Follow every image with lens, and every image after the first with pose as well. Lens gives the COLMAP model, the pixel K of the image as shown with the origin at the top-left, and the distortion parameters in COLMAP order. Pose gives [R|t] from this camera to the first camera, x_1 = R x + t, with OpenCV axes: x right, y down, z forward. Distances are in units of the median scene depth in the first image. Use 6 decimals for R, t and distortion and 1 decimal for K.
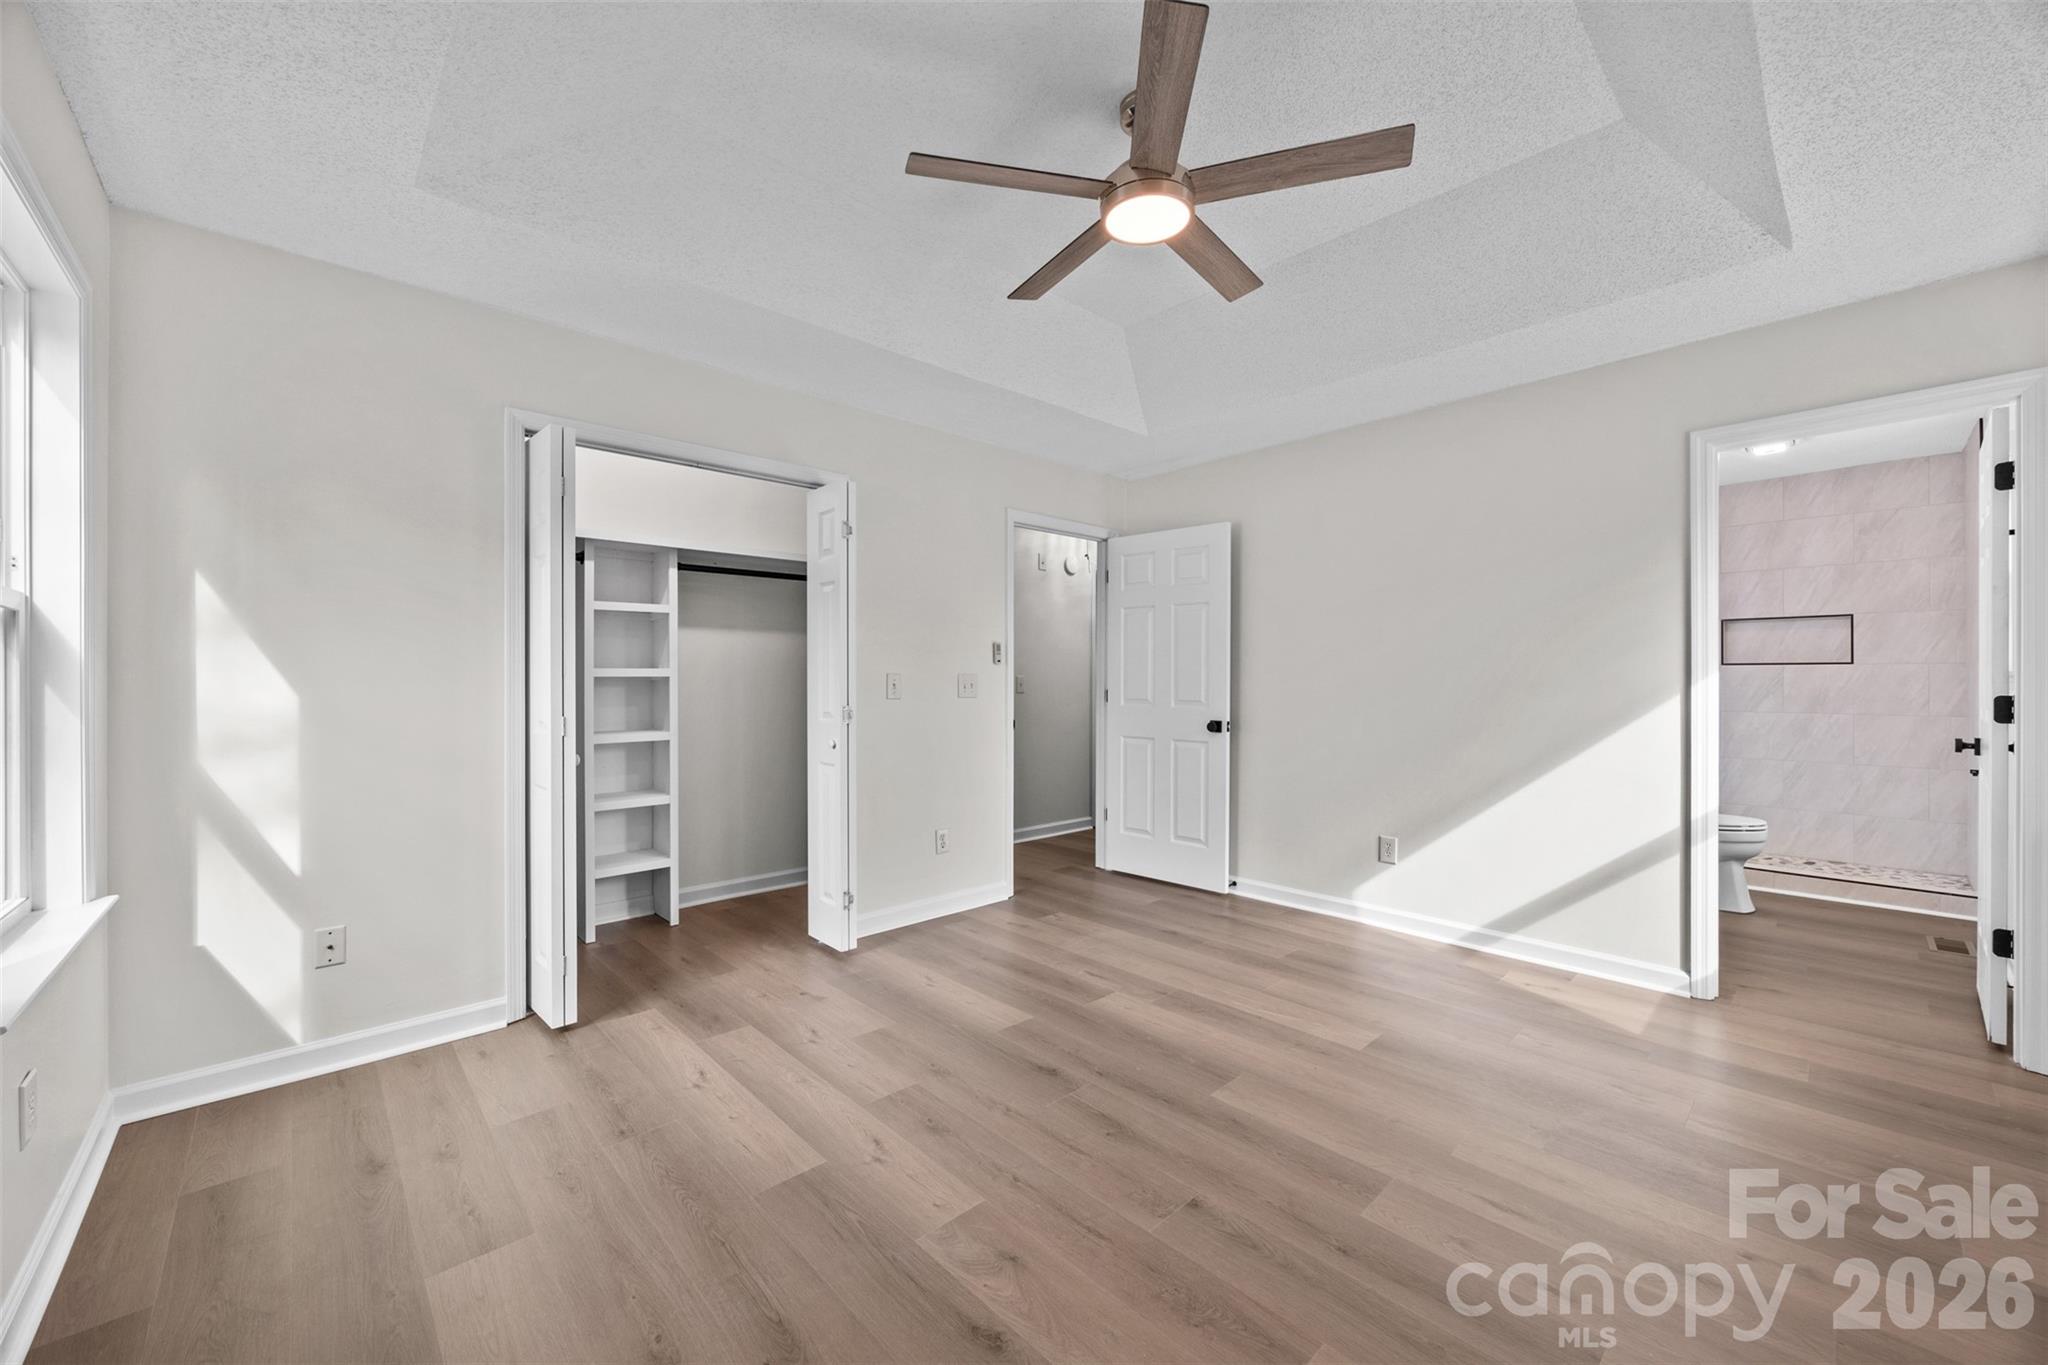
lens RADIAL K [[801.3, 0, 1028.4], [0, 801.3, 679.8], [0, 0, 1]] dist [-0.000990, -0.000113]
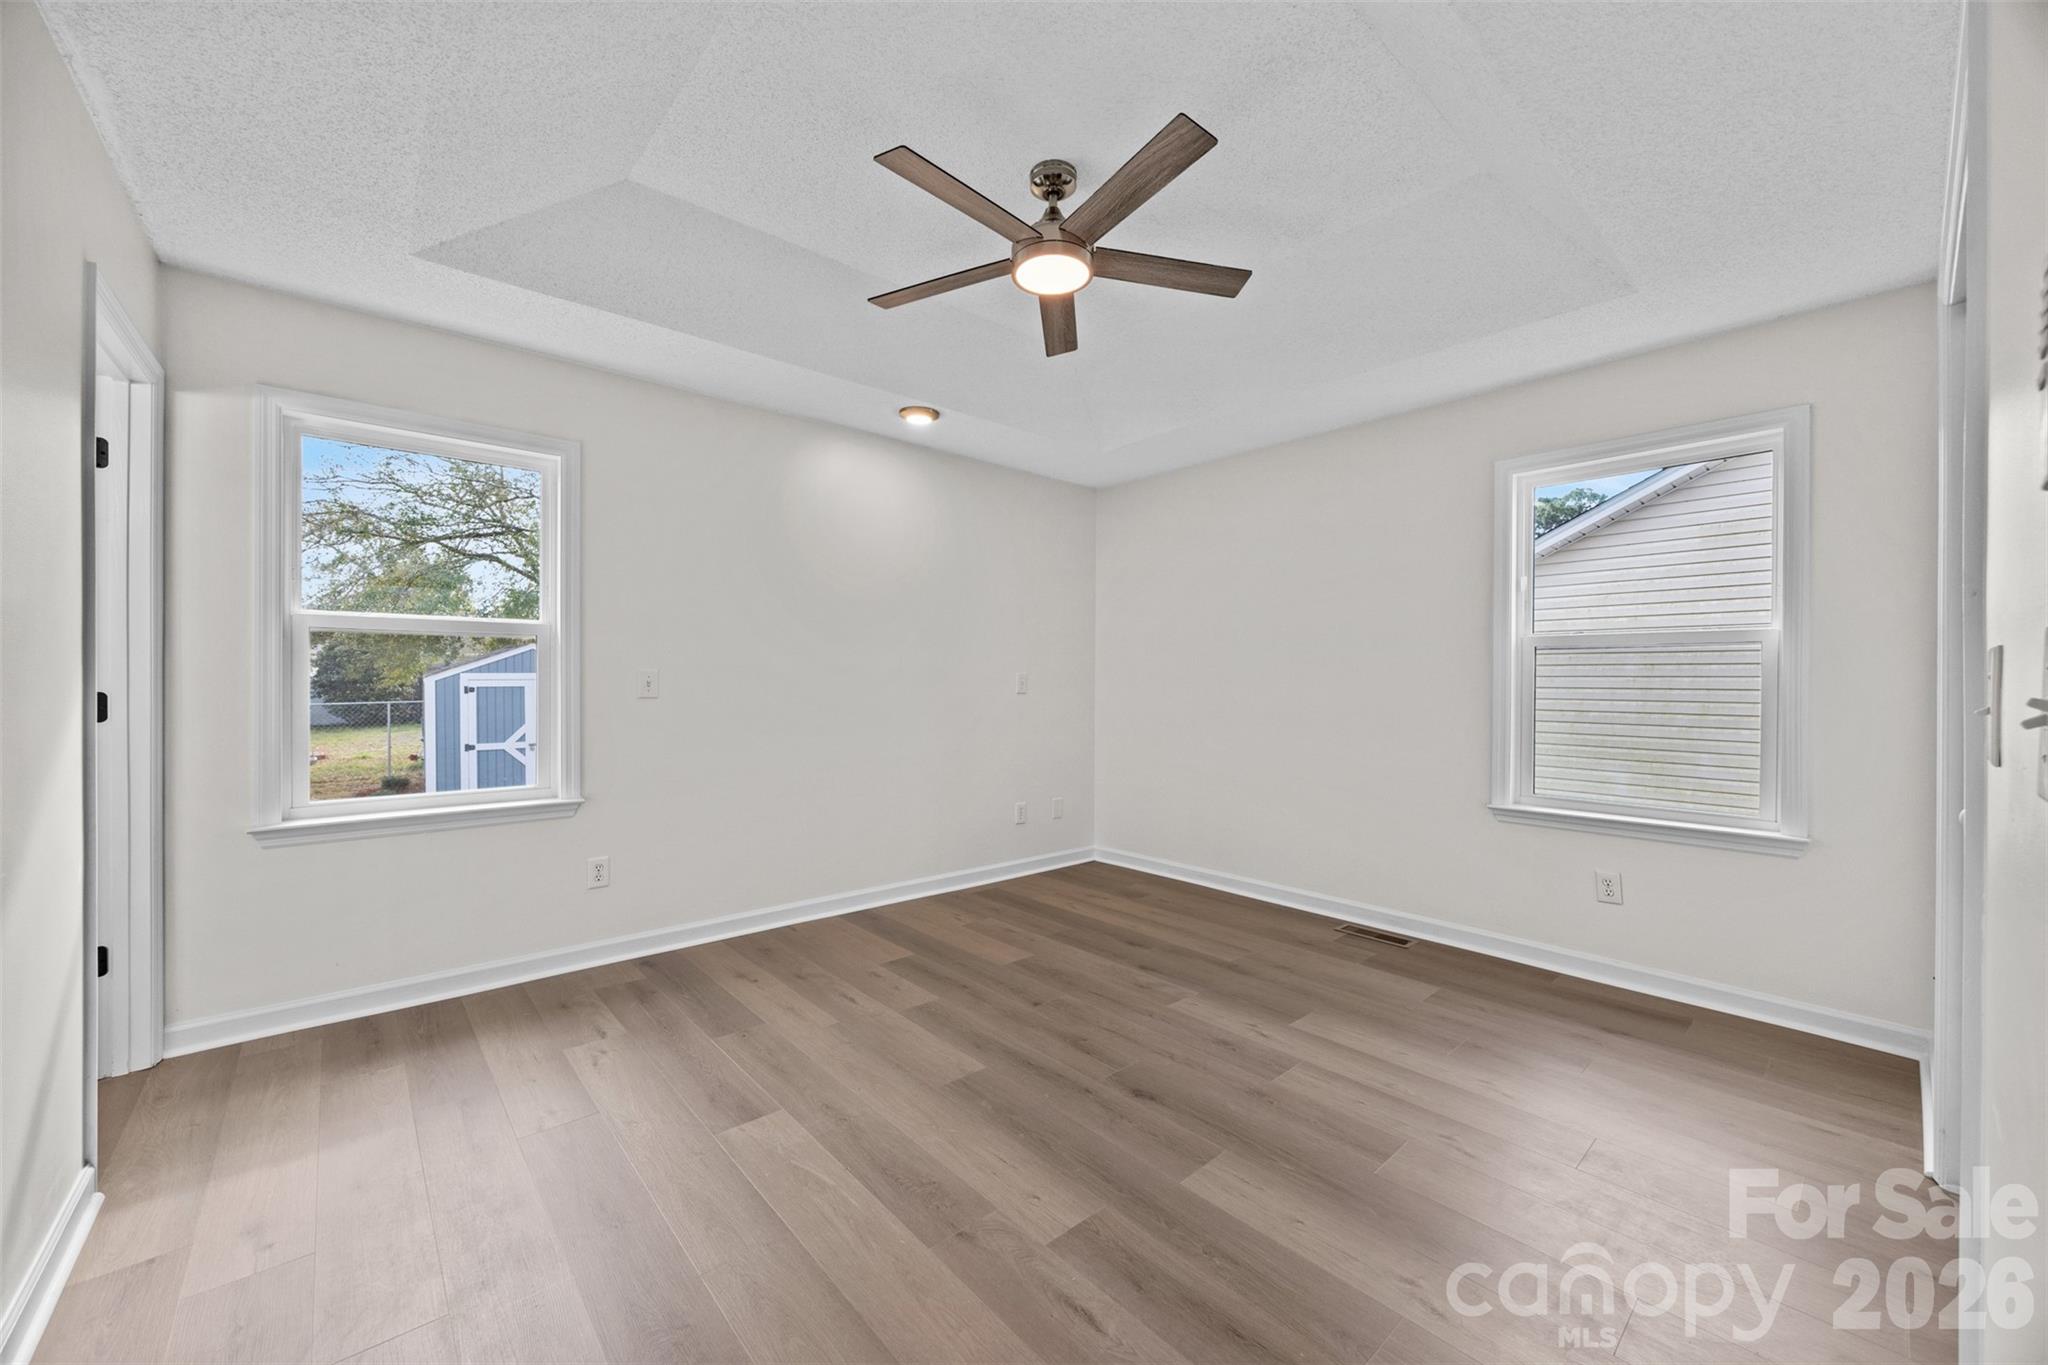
lens RADIAL K [[801.3, 0, 1023.6], [0, 801.3, 685.4], [0, 0, 1]] dist [-0.000990, -0.000113]
pose [[-0.999537, -0.006629, 0.029686, 0.152667], [-0.006542, 0.999974, 0.003008, 0.005168], [-0.029705, 0.002812, -0.999555, 2.115799]]
